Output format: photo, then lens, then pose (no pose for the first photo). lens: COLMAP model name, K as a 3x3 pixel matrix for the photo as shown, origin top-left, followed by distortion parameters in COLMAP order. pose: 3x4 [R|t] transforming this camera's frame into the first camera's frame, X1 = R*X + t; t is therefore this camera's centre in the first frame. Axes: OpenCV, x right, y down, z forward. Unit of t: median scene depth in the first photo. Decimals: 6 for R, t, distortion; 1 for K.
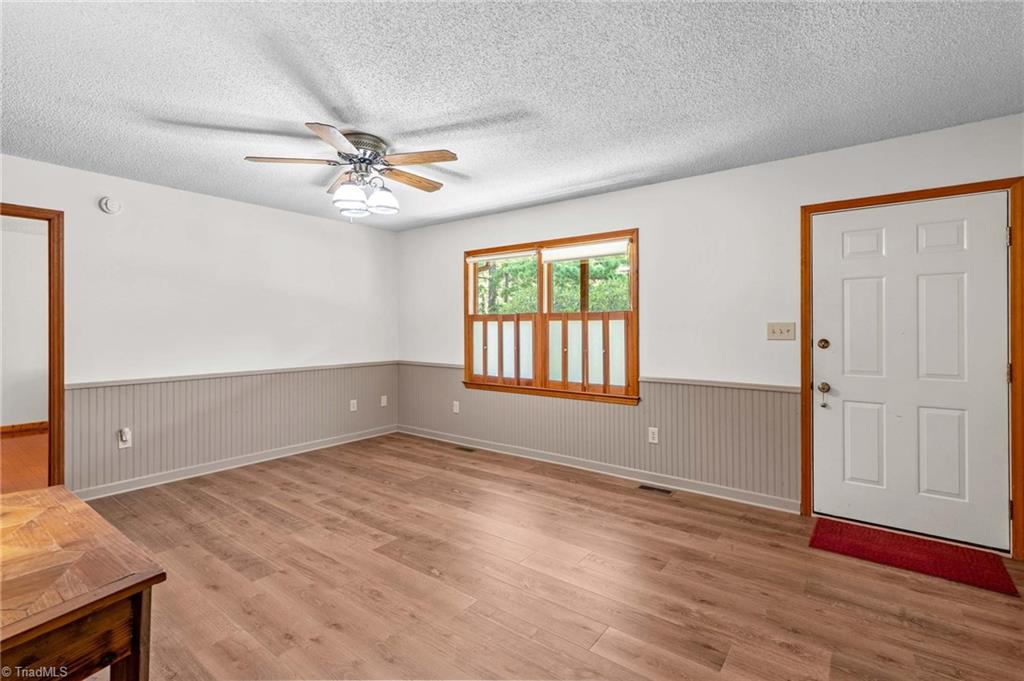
lens RADIAL K [[469.0, 0, 502.6], [0, 469.0, 328.7], [0, 0, 1]] dist [-0.003439, 0.001927]
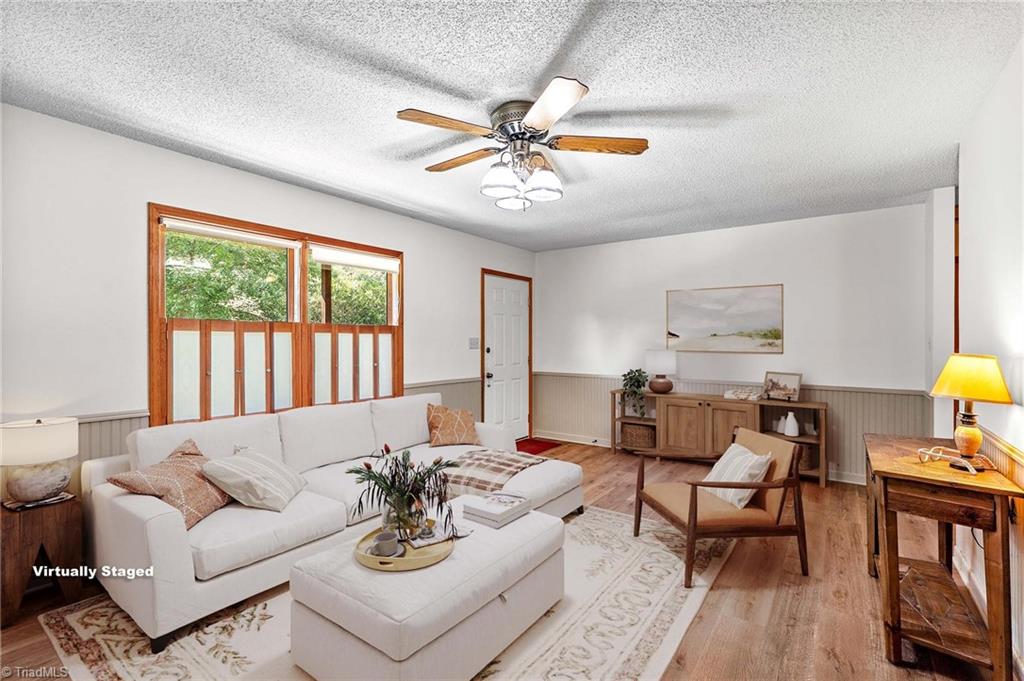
lens RADIAL K [[469.0, 0, 508.4], [0, 469.0, 344.2], [0, 0, 1]] dist [-0.003439, 0.001927]
pose [[-0.027432, -0.006205, 0.999604, -1.135685], [0.005245, 0.999966, 0.006351, -0.000687], [-0.999610, 0.005418, -0.027399, 1.056044]]
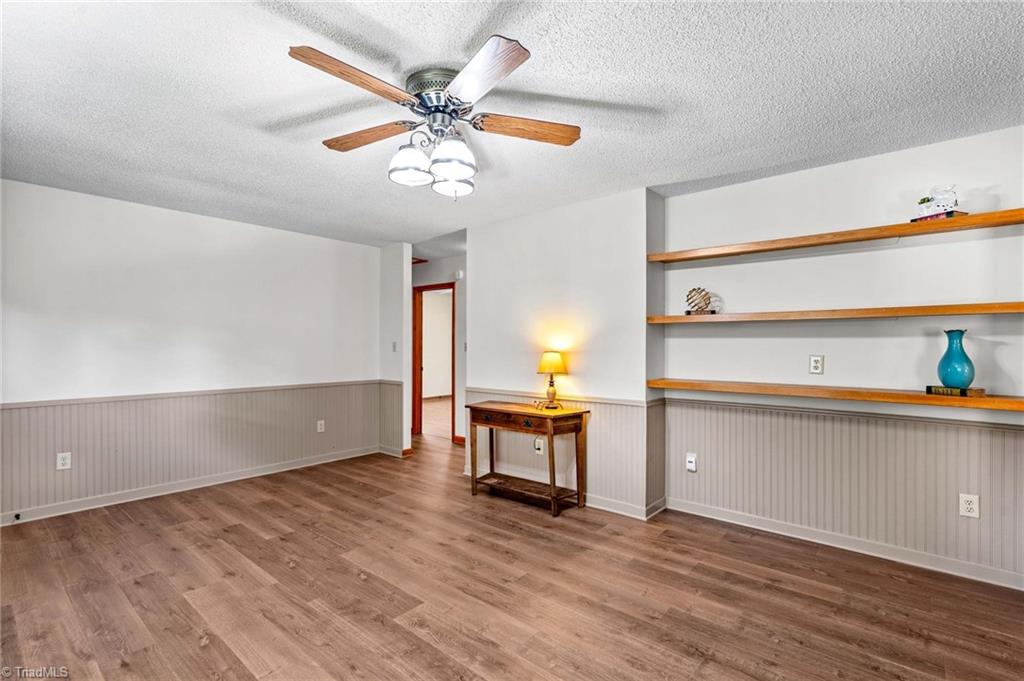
lens RADIAL K [[469.0, 0, 506.0], [0, 469.0, 340.1], [0, 0, 1]] dist [-0.003439, 0.001927]
pose [[-0.998659, 0.001163, 0.051761, -0.443868], [0.001194, 0.999999, 0.000575, -0.013761], [-0.051760, 0.000636, -0.998659, 1.736812]]
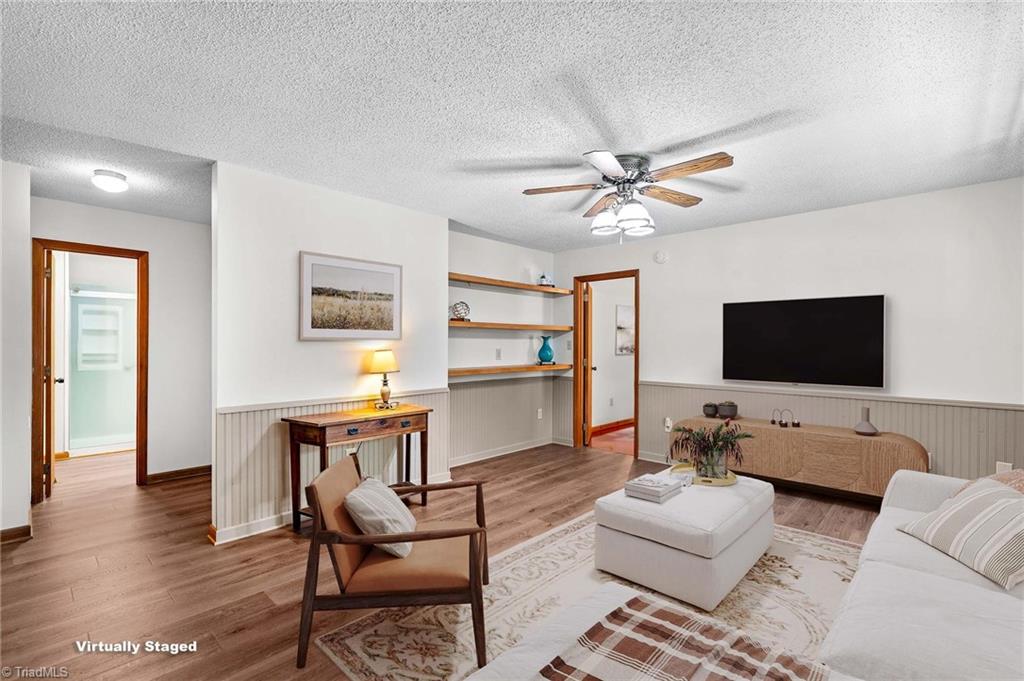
lens RADIAL K [[469.0, 0, 504.8], [0, 469.0, 341.9], [0, 0, 1]] dist [-0.003439, 0.001927]
pose [[-0.097532, -0.005646, -0.995216, 0.752077], [-0.005998, 0.999969, -0.005085, 0.003109], [0.995214, 0.005474, -0.097563, 0.848840]]
